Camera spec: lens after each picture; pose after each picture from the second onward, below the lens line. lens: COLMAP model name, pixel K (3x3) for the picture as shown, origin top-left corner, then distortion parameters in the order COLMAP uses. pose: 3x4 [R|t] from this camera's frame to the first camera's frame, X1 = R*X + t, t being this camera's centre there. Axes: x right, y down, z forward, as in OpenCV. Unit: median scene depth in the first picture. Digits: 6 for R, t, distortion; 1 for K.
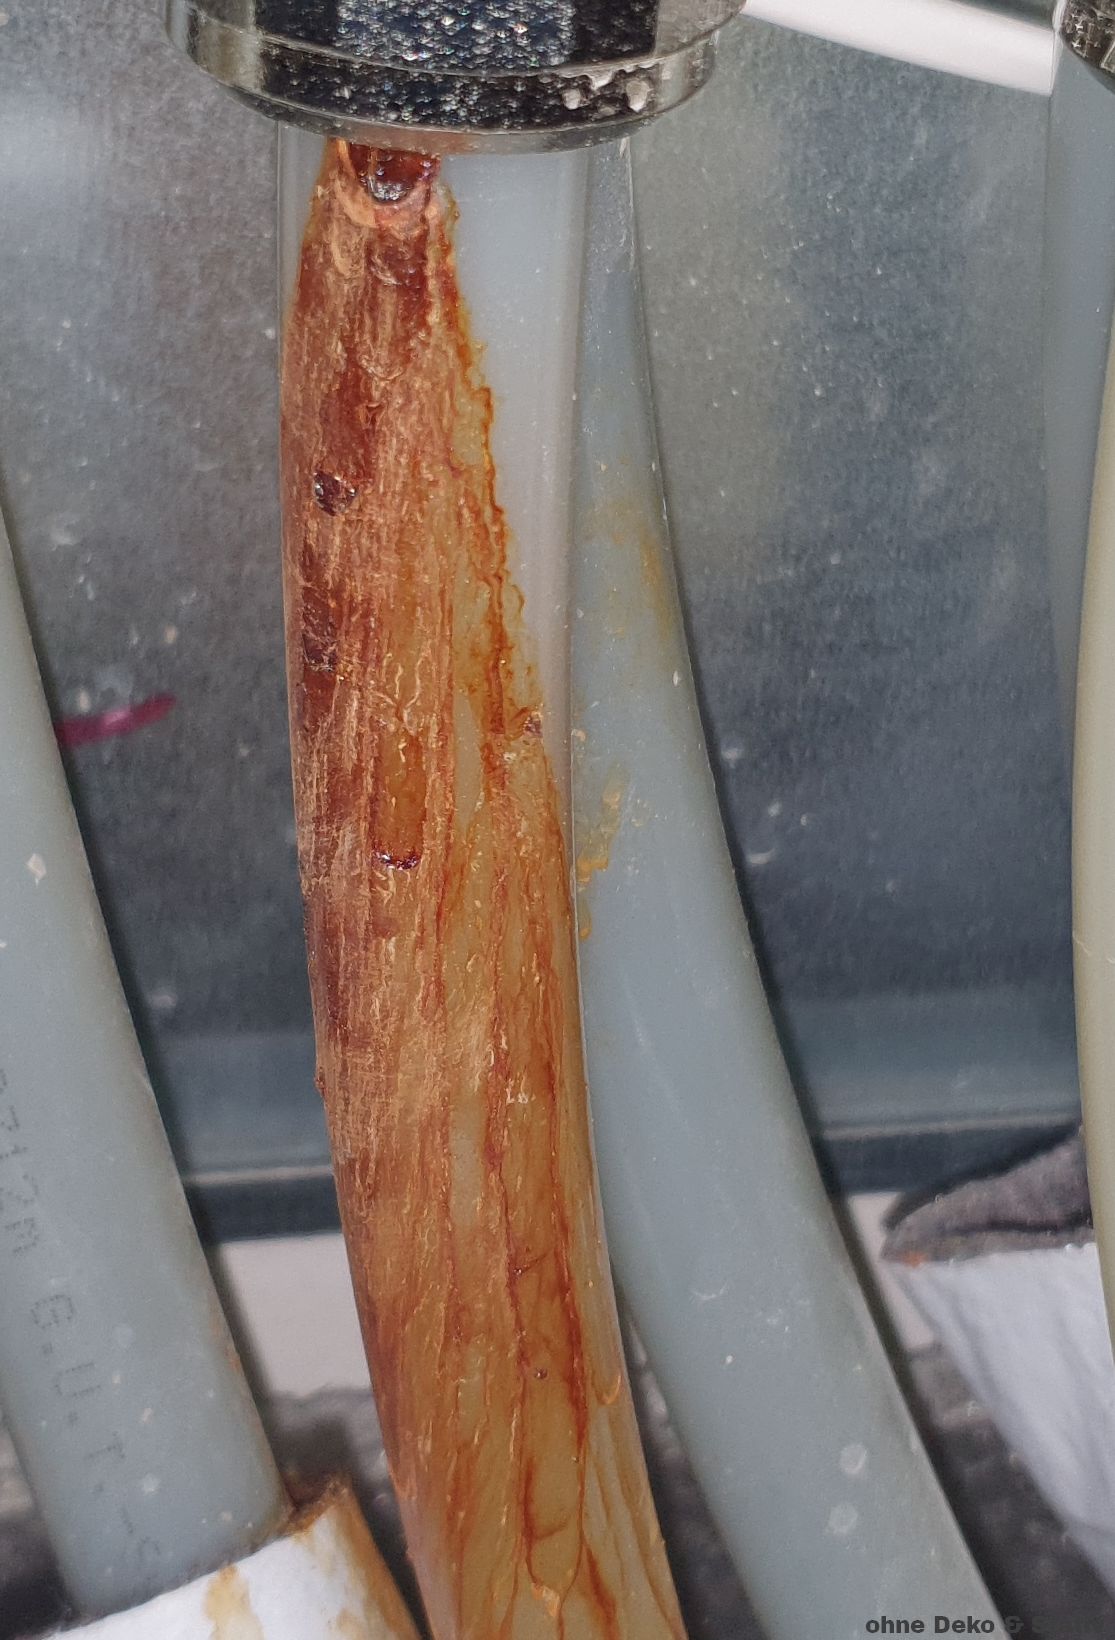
lens RADIAL K [[3194.7, 0, 557.5], [0, 3194.7, 820.0], [0, 0, 1]] dist [0.303890, -1.695211]
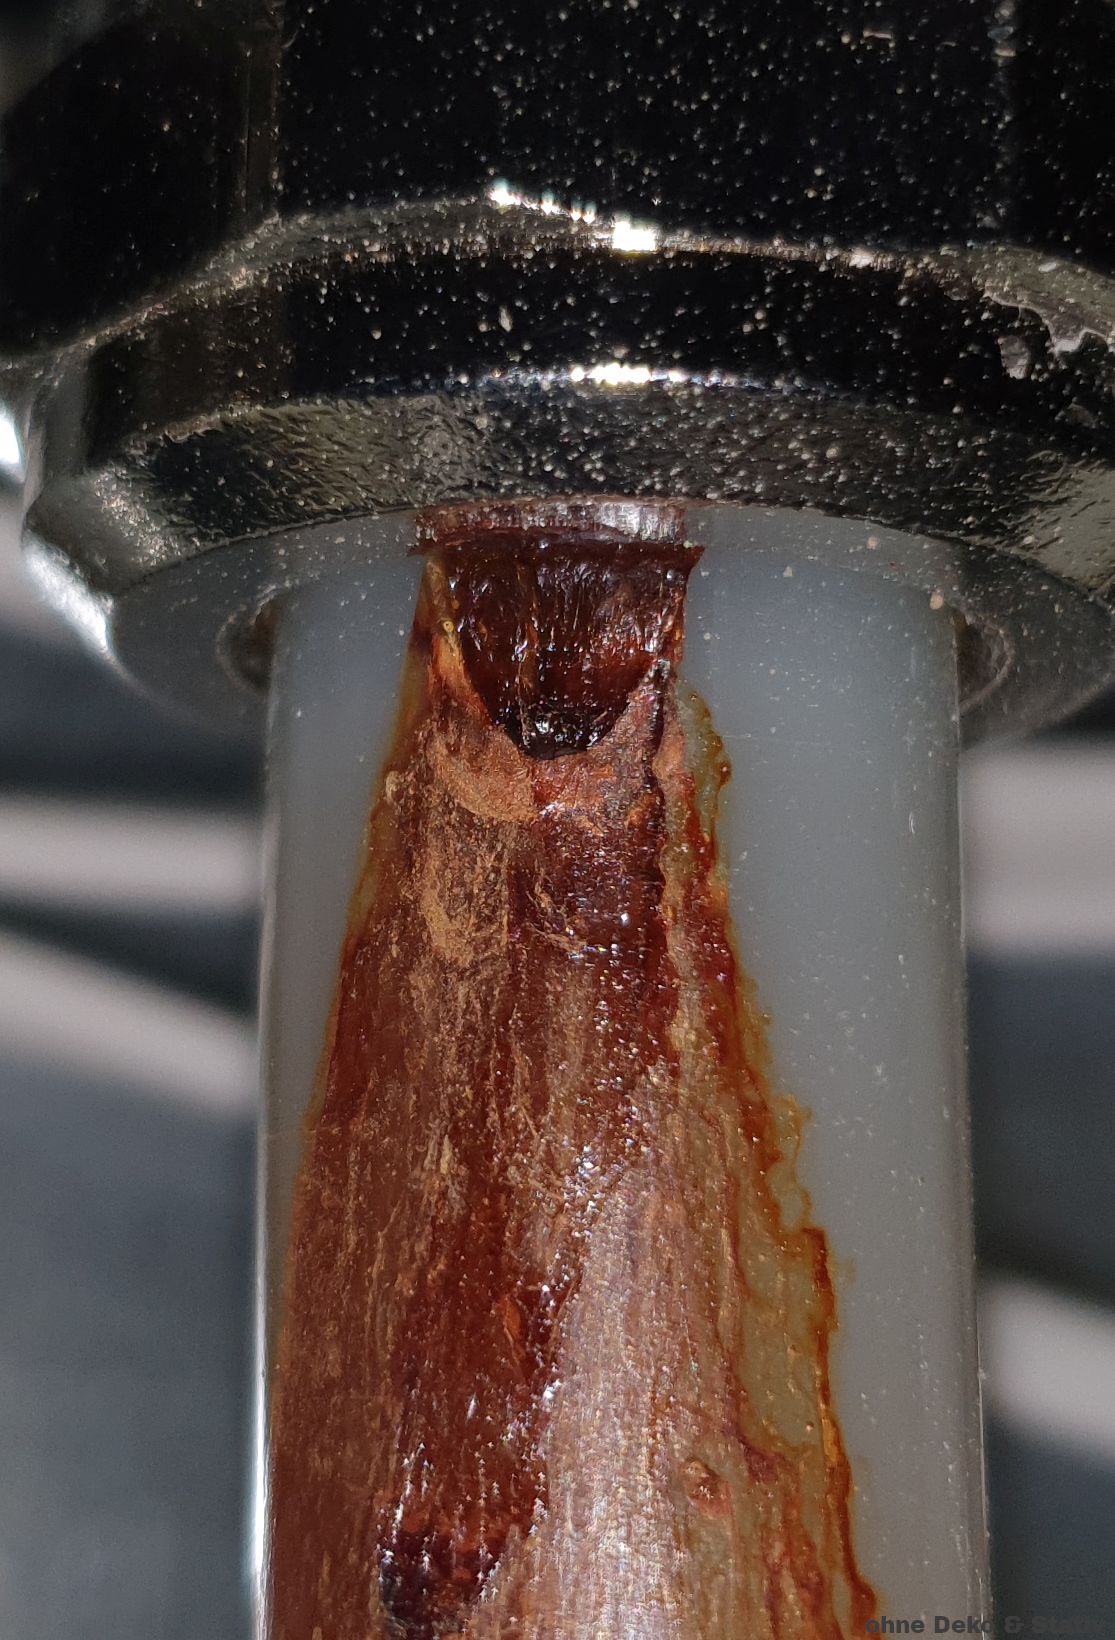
lens RADIAL K [[3194.7, 0, 557.5], [0, 3194.7, 820.0], [0, 0, 1]] dist [0.303890, -1.695211]
pose [[0.988540, -0.032138, 0.147497, -0.113371], [0.126237, 0.711784, -0.690961, 0.104319], [-0.082780, 0.701663, 0.707684, 0.691431]]
